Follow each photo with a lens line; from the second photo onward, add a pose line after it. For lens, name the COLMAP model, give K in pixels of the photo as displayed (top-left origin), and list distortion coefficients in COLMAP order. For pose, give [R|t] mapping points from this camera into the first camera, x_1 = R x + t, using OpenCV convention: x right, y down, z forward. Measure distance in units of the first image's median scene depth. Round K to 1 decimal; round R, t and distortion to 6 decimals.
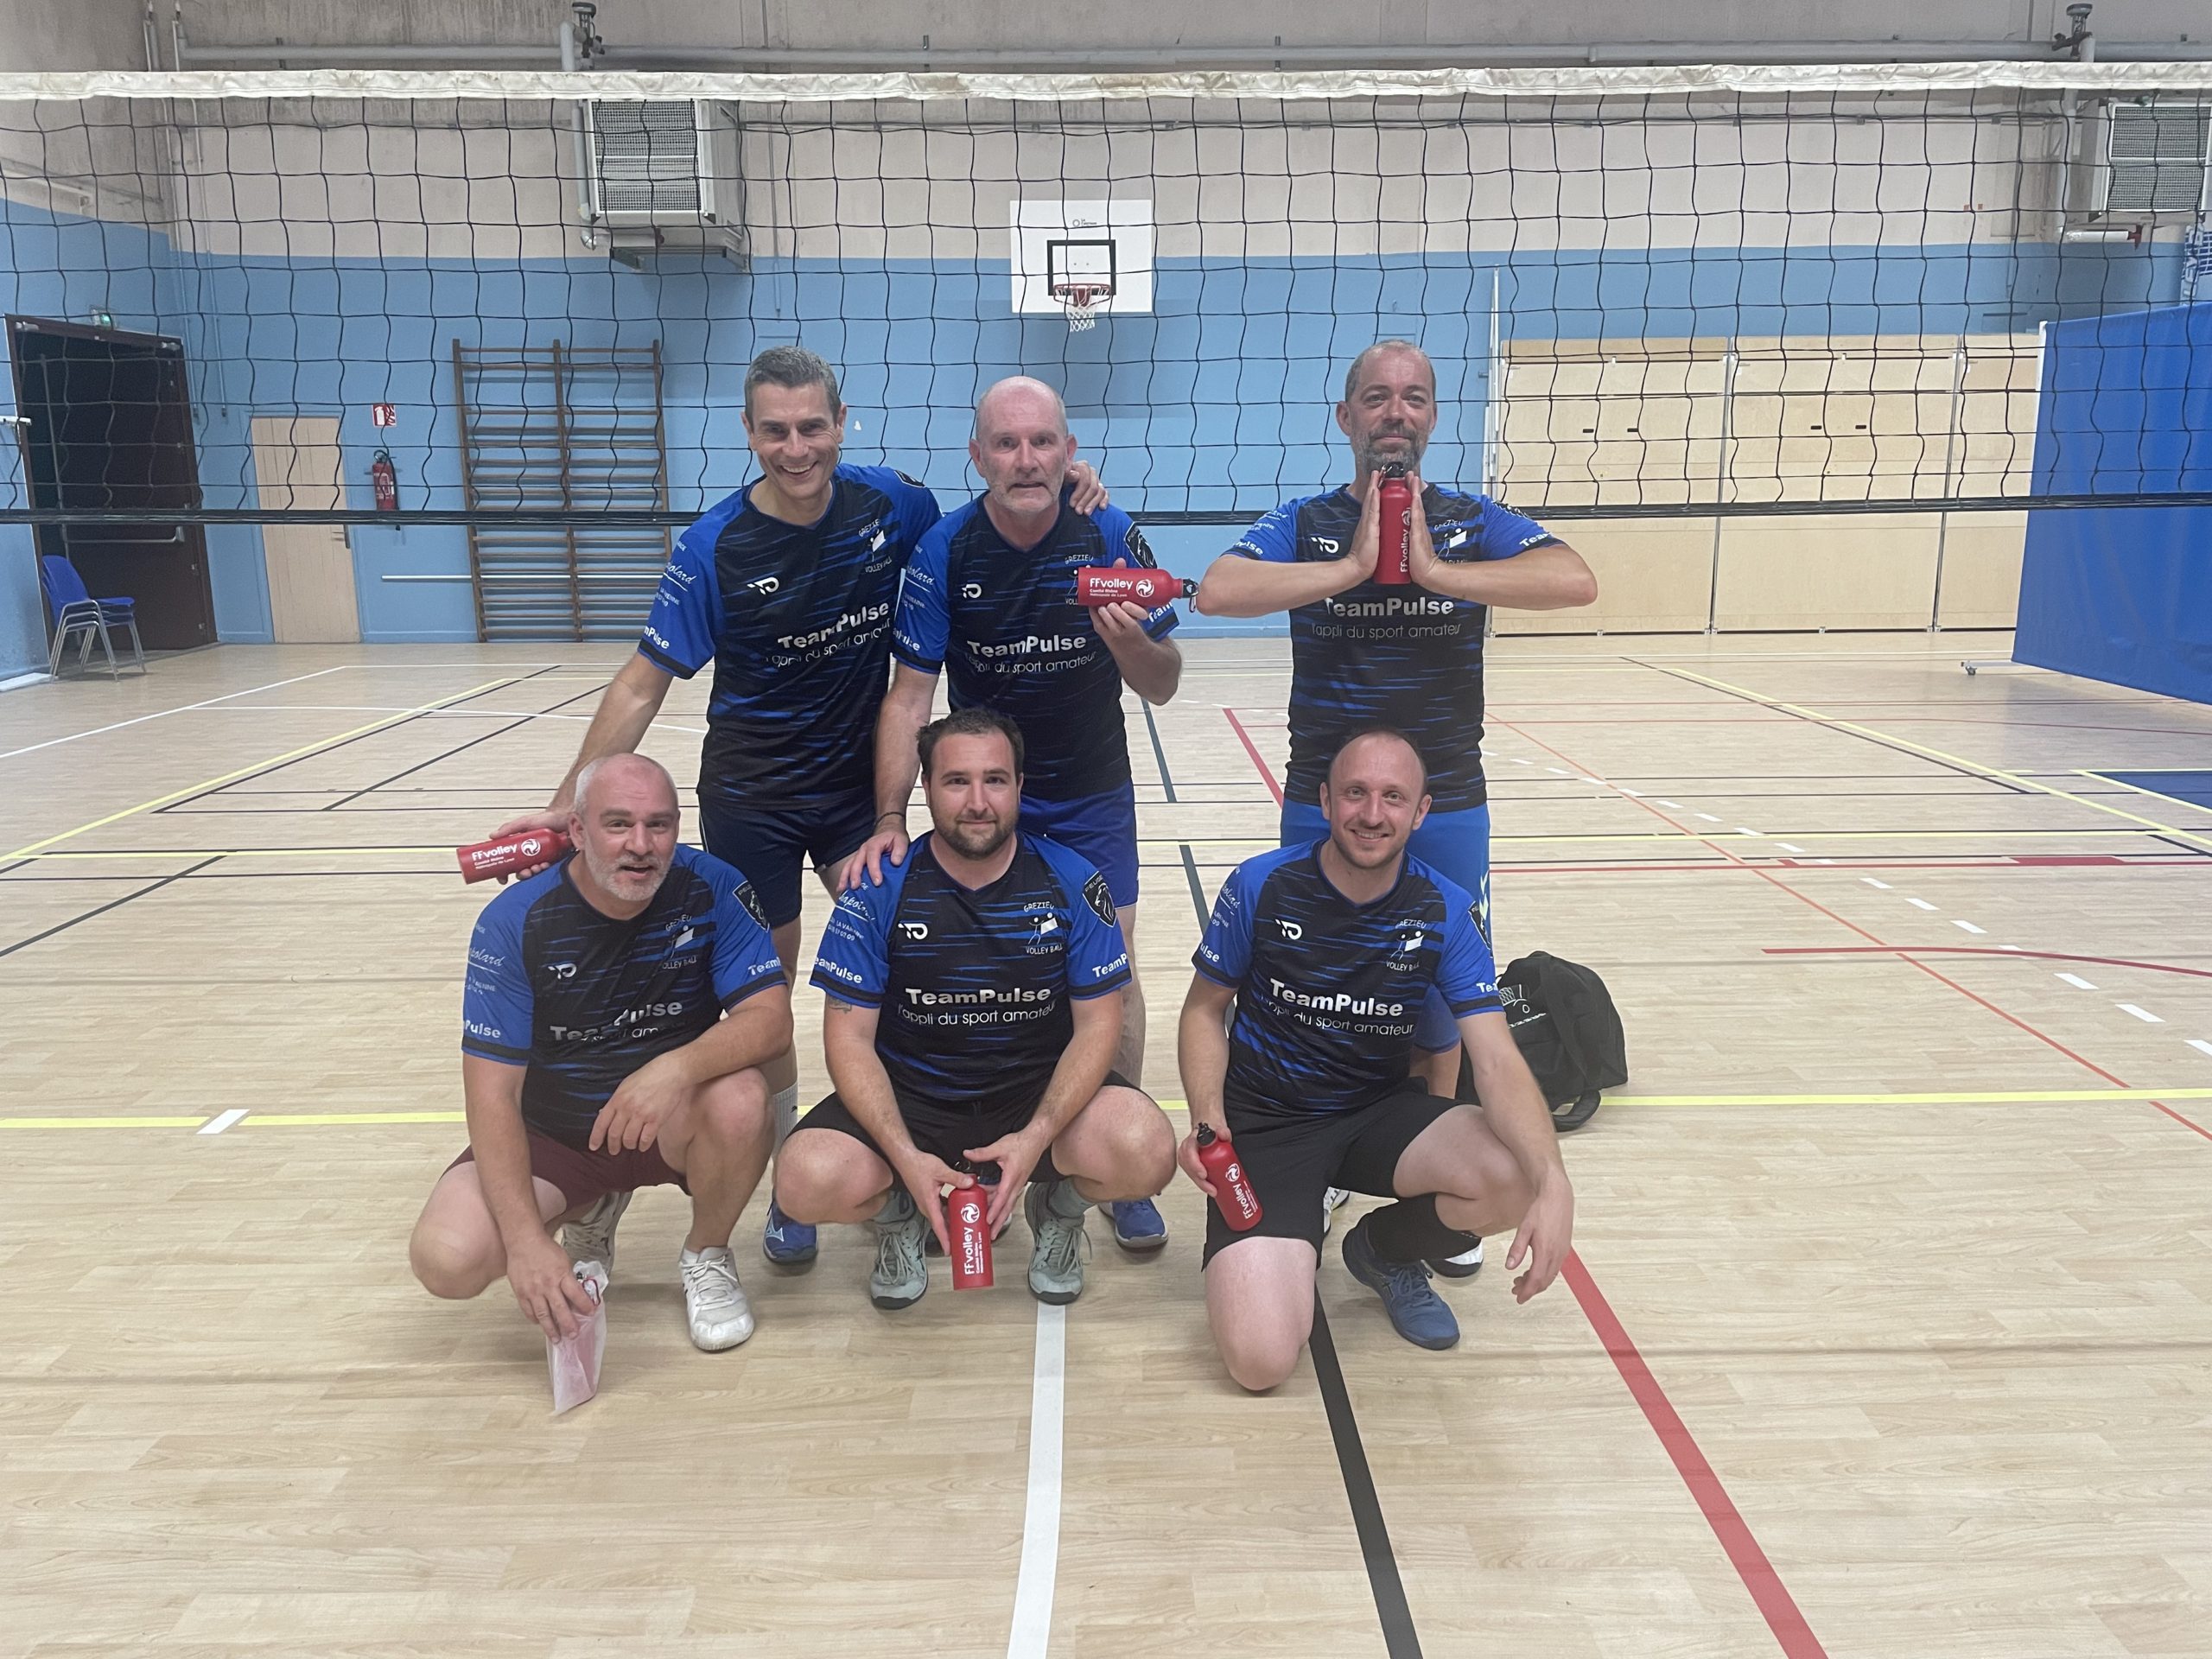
lens RADIAL K [[1707.9, 0, 1123.8], [0, 1707.9, 797.3], [0, 0, 1]] dist [0.090985, -0.121820]
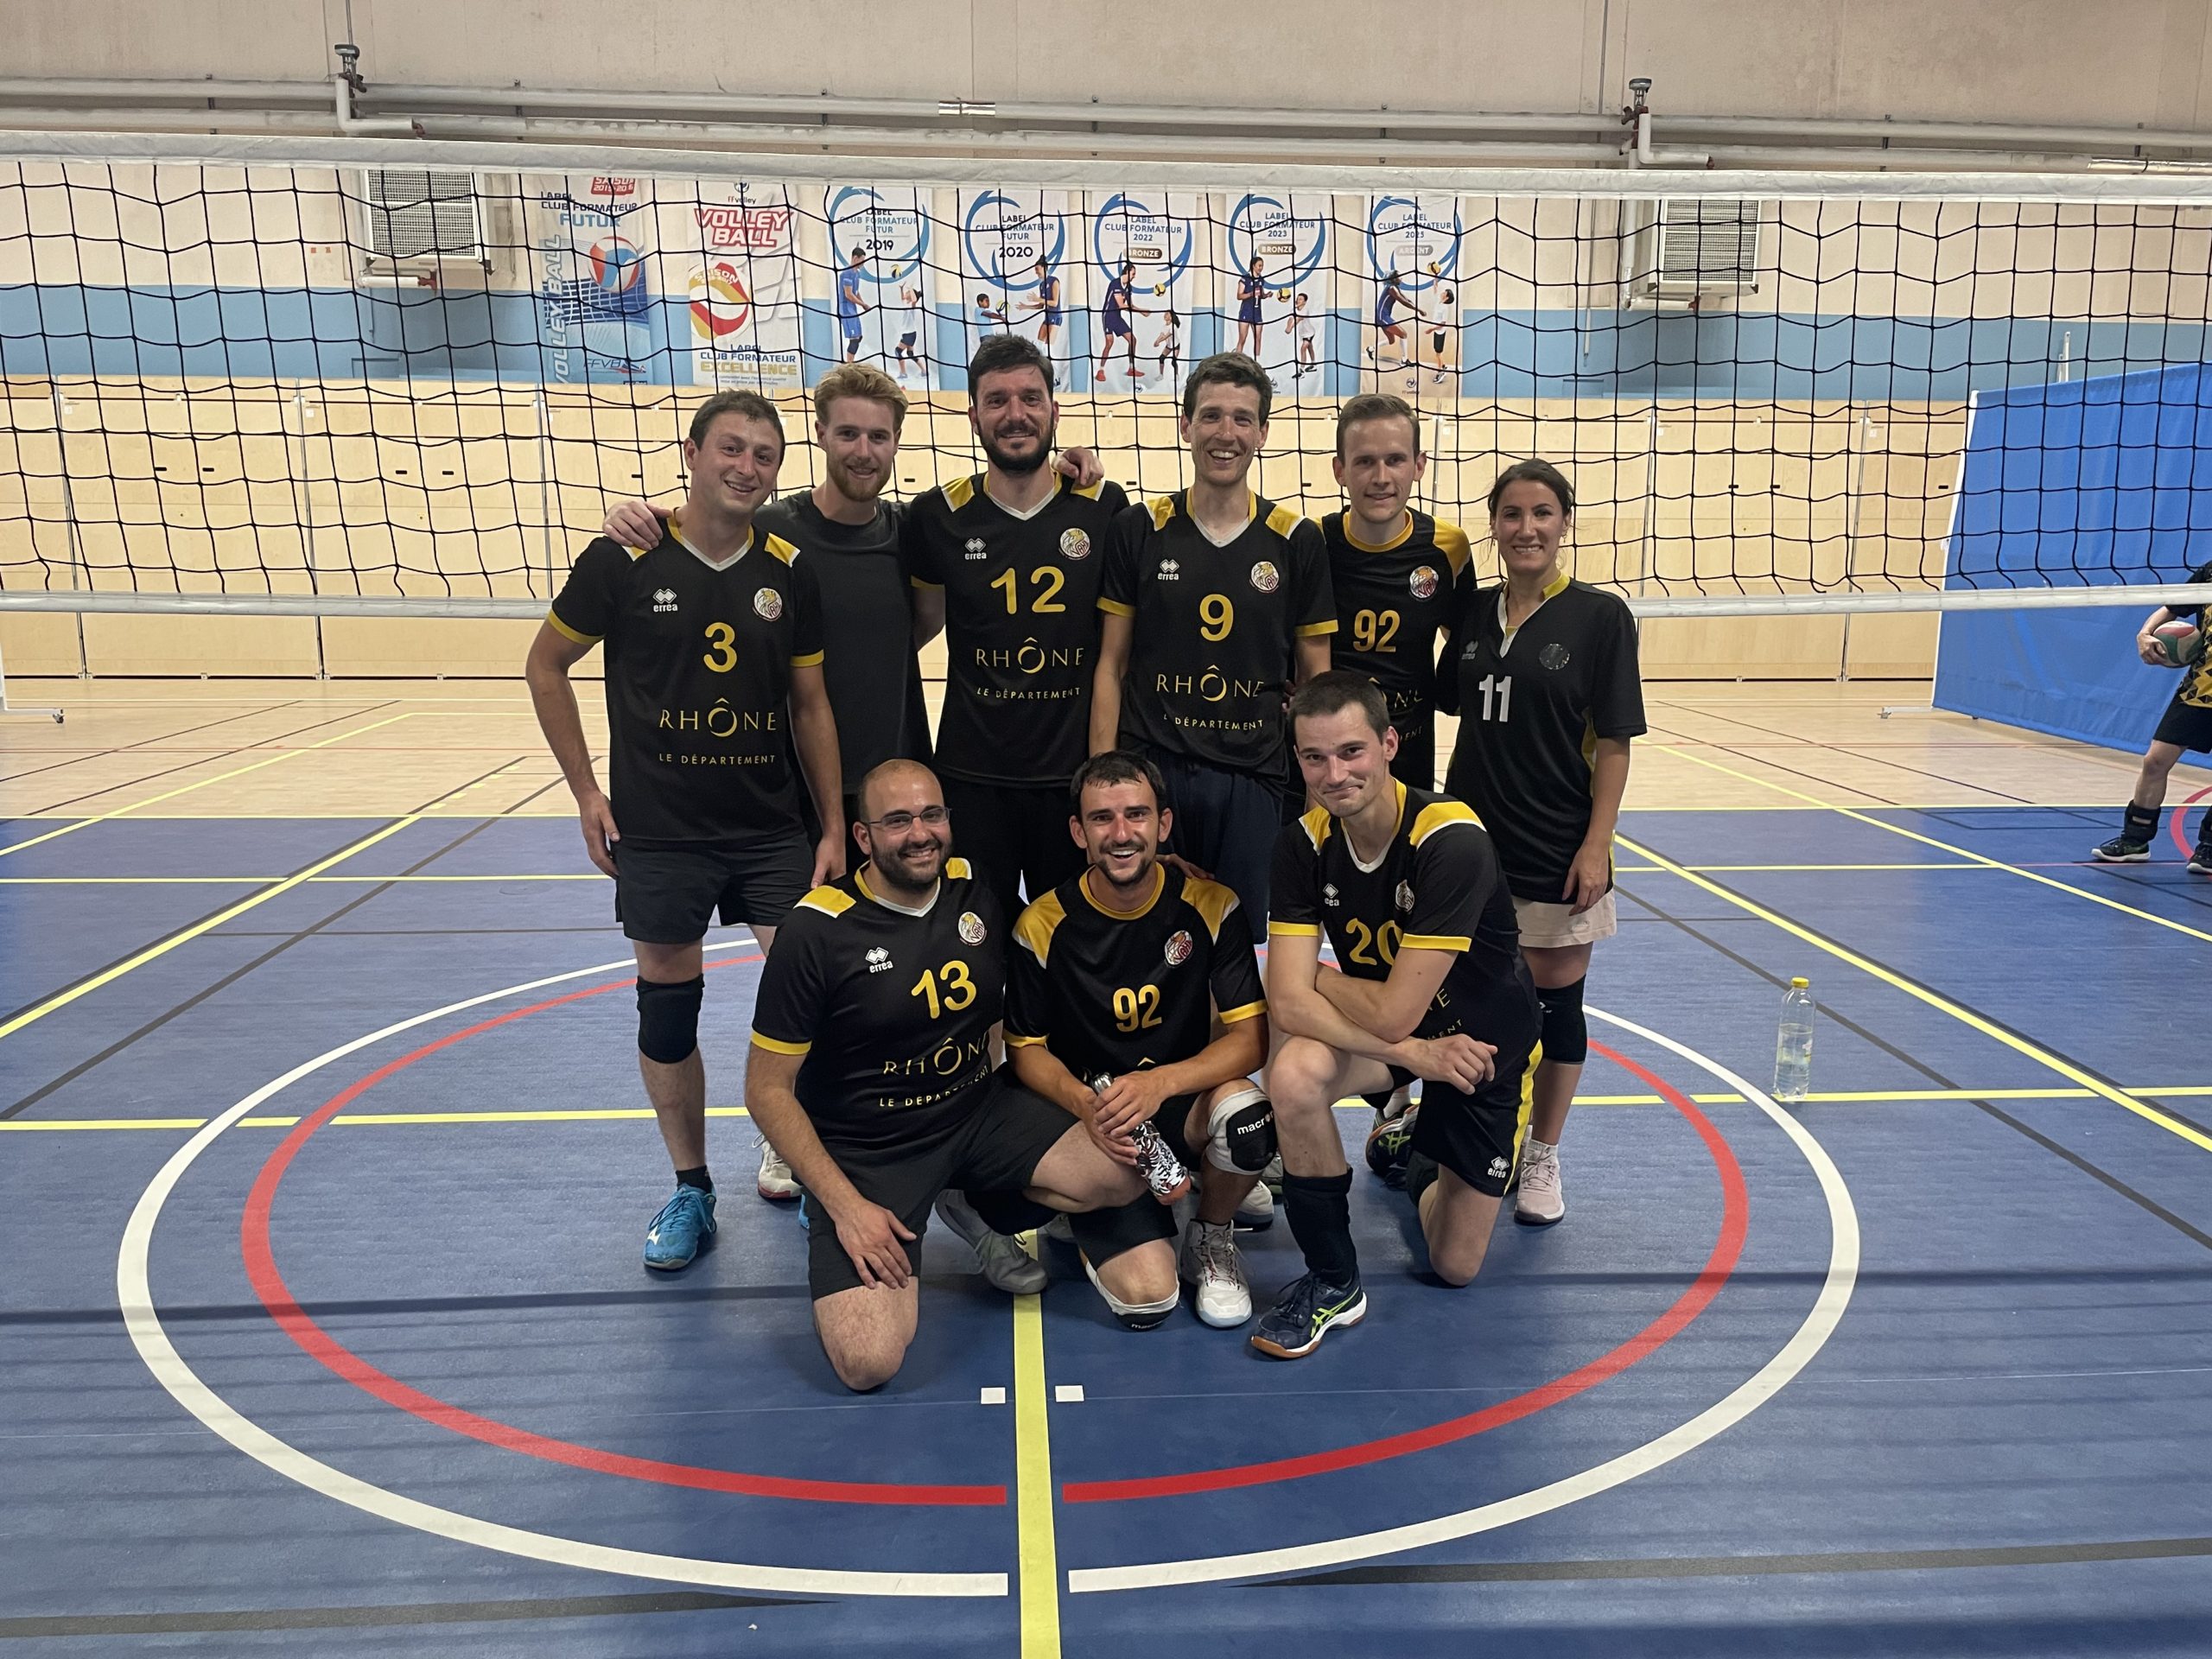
lens RADIAL K [[1729.5, 0, 1129.1], [0, 1729.5, 850.8], [0, 0, 1]] dist [0.087111, -0.119675]
pose [[0.998538, 0.006306, 0.053677, 4.418348], [-0.006216, 0.999979, -0.001845, 0.005343], [-0.053688, 0.001508, 0.998557, -0.113052]]
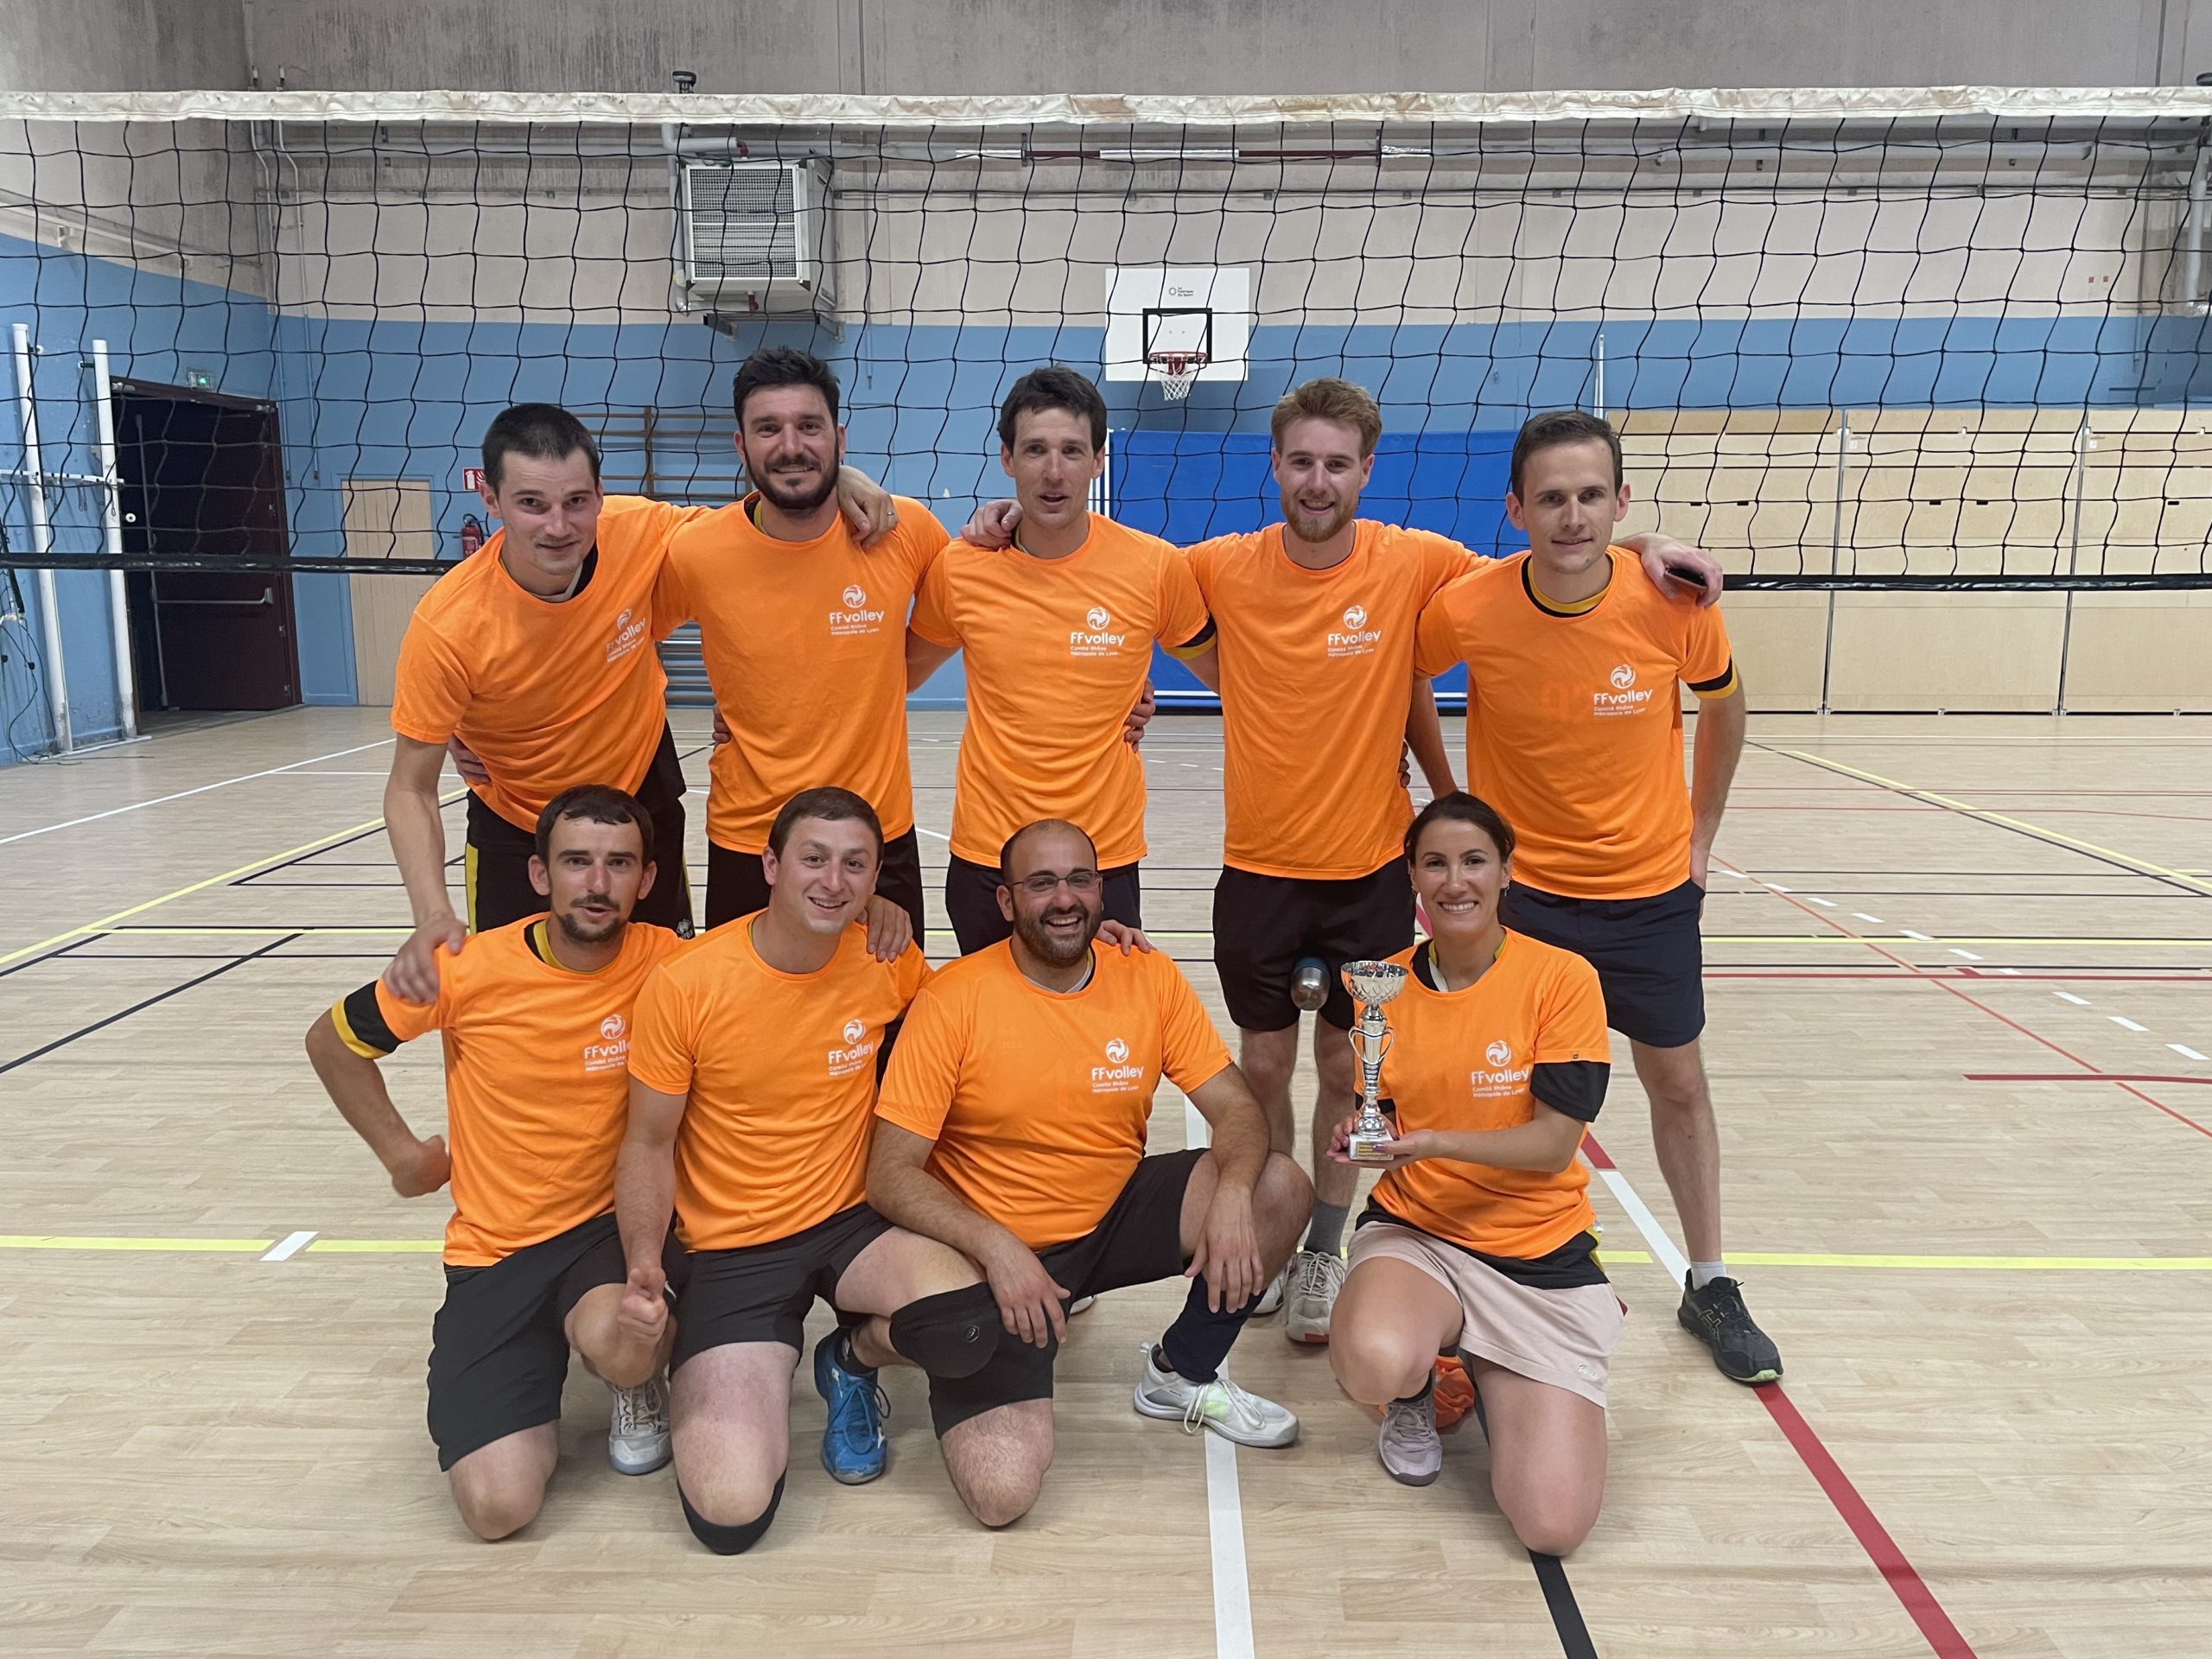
lens RADIAL K [[1724.7, 0, 1138.7], [0, 1724.7, 802.2], [0, 0, 1]] dist [0.096307, -0.136860]
pose [[0.999320, 0.014436, -0.033938, -0.041130], [-0.015700, 0.999181, -0.037290, -0.016939], [0.033371, 0.037798, 0.998728, 0.078950]]
